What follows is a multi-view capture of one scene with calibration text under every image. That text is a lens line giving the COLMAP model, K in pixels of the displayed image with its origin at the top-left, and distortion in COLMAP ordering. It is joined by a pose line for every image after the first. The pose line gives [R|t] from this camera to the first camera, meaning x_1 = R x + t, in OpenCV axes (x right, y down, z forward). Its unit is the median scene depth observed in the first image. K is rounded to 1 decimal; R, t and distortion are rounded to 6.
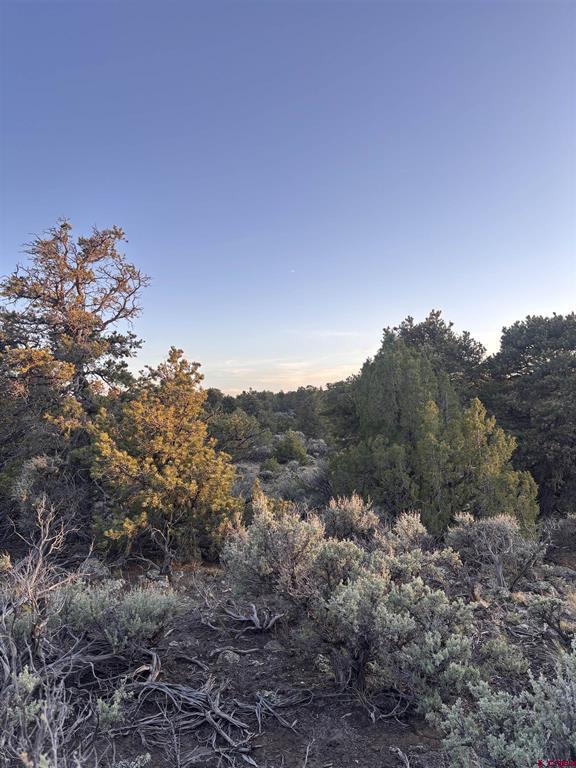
lens RADIAL K [[580.7, 0, 286.8], [0, 580.7, 385.7], [0, 0, 1]] dist [0.003313, 0.013165]
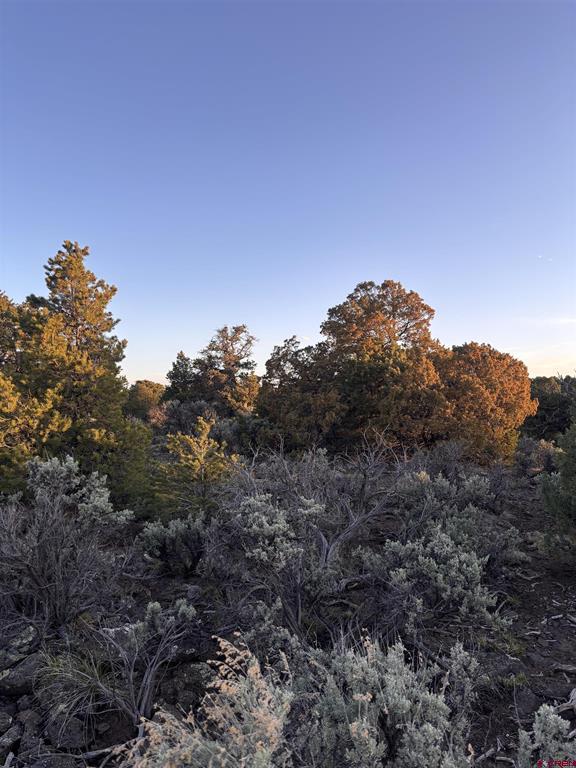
lens RADIAL K [[580.7, 0, 288.7], [0, 580.7, 384.9], [0, 0, 1]] dist [0.003313, 0.013165]
pose [[0.940049, -0.003608, -0.341021, 0.814222], [0.007102, 0.999934, 0.008997, -0.005555], [0.340966, -0.010880, 0.940013, -1.466519]]
